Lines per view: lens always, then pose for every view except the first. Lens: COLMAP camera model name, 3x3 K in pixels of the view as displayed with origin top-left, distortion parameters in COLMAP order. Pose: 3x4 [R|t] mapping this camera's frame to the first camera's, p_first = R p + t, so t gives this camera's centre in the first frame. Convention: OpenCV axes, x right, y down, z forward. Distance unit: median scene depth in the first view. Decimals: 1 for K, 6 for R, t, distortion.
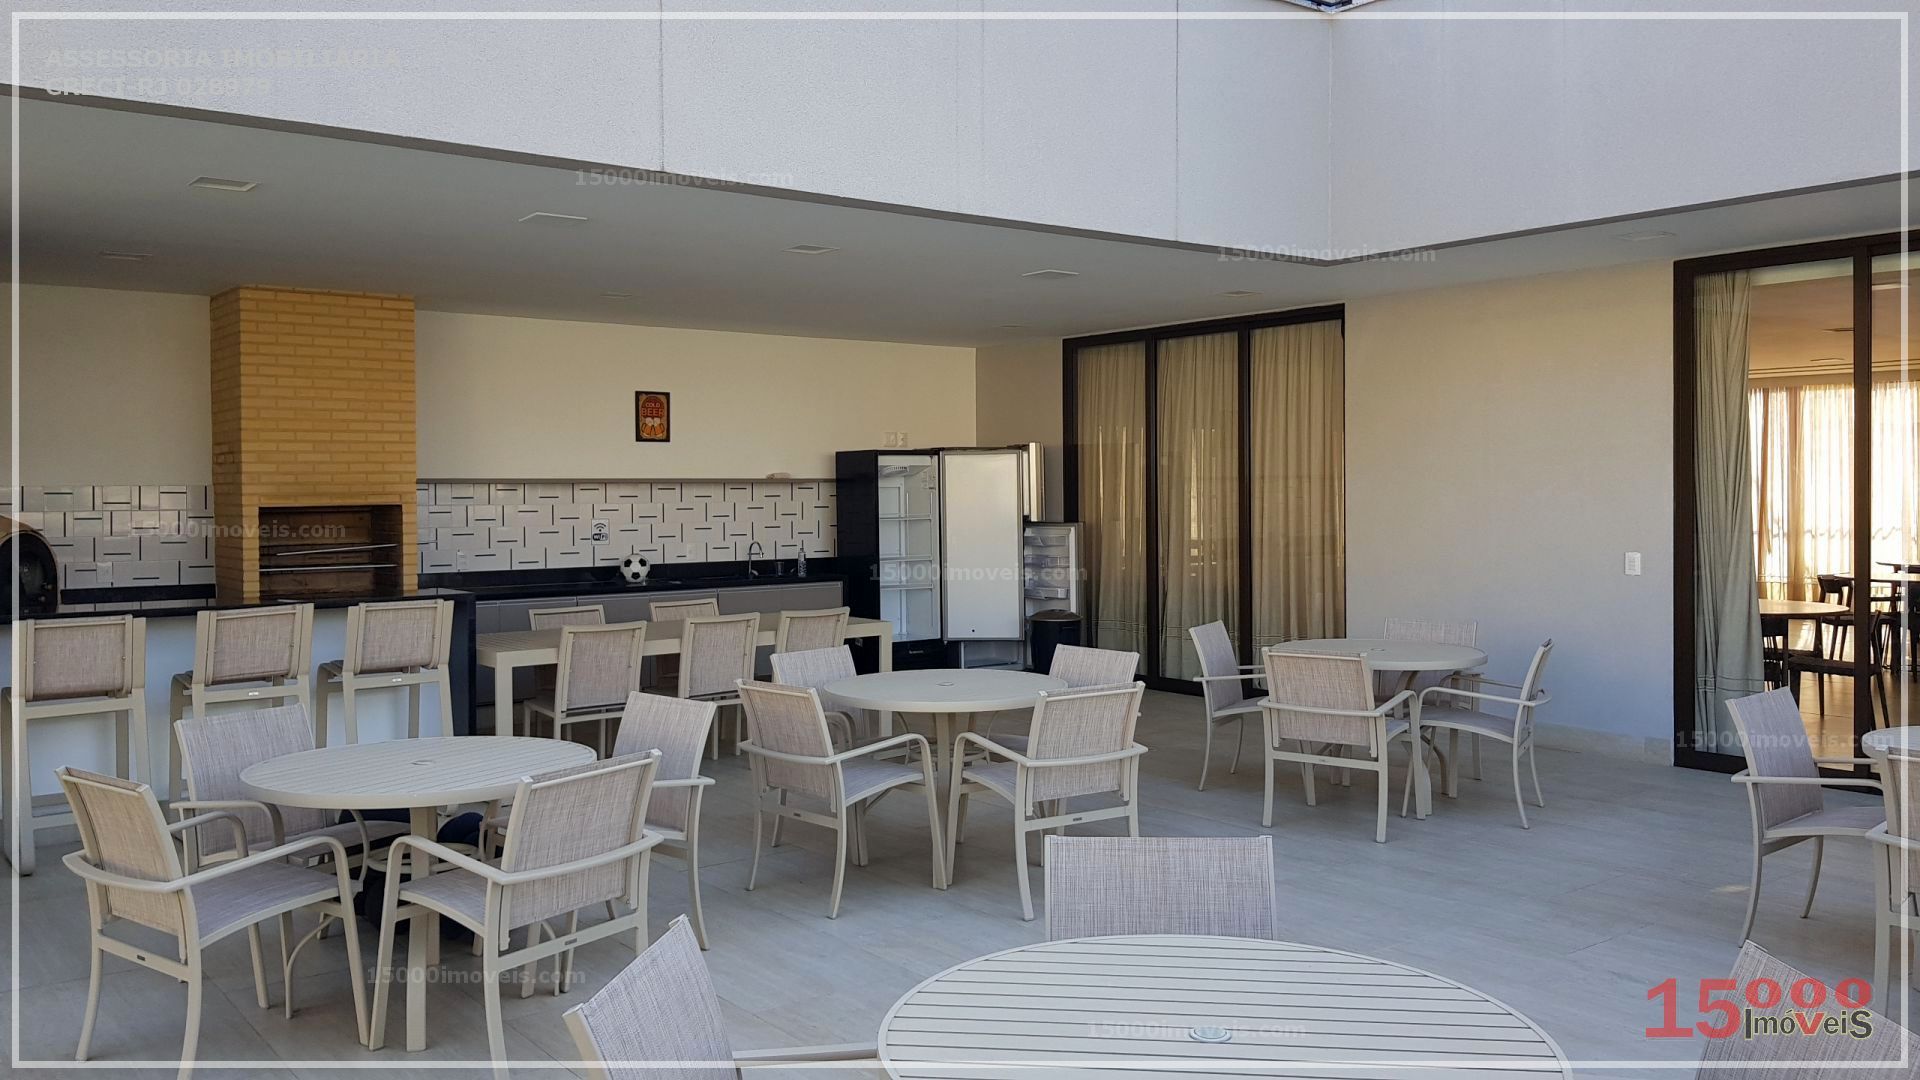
lens RADIAL K [[1511.7, 0, 954.2], [0, 1511.7, 553.0], [0, 0, 1]] dist [0.041752, 0.001240]
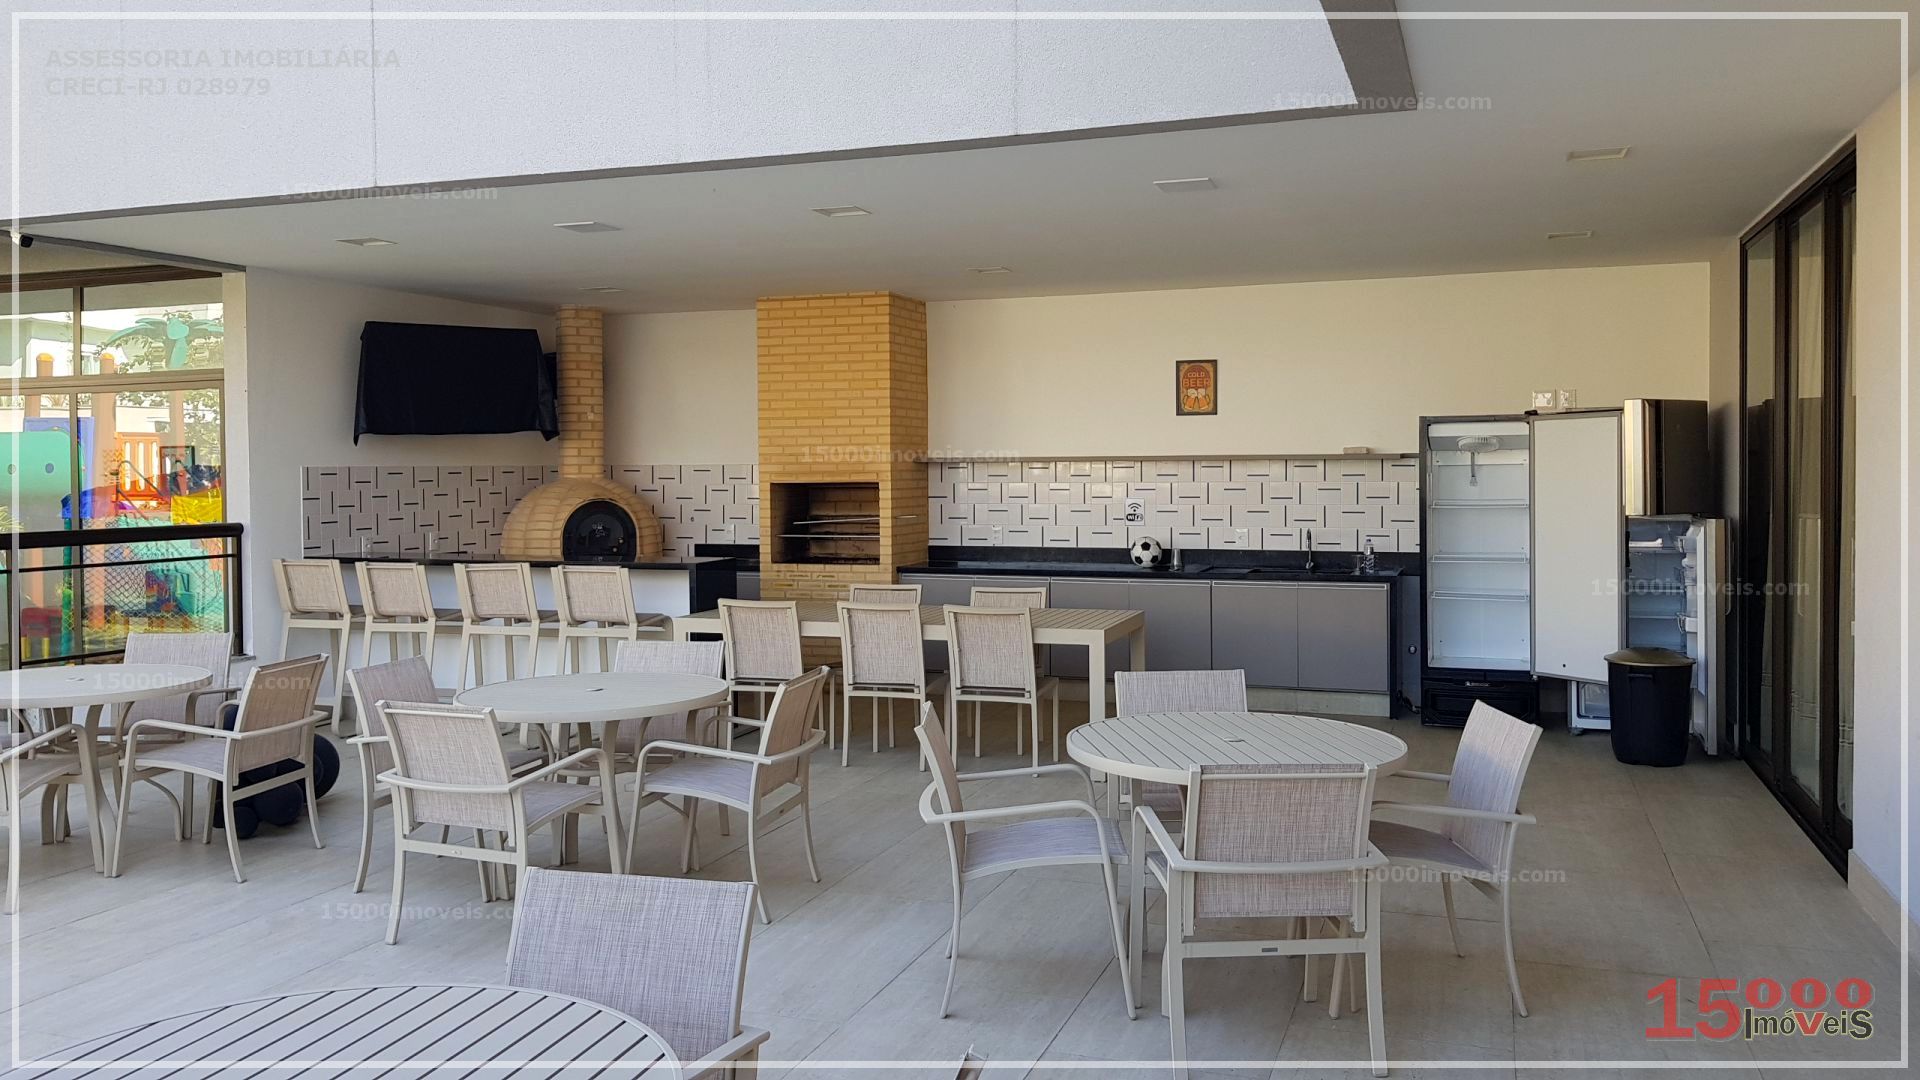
lens RADIAL K [[1511.7, 0, 958.2], [0, 1511.7, 519.7], [0, 0, 1]] dist [0.041752, 0.001240]
pose [[0.528703, 0.031471, -0.848223, 0.504430], [-0.032585, 0.999328, 0.016767, -0.021126], [0.848181, 0.018775, 0.529373, 0.398813]]
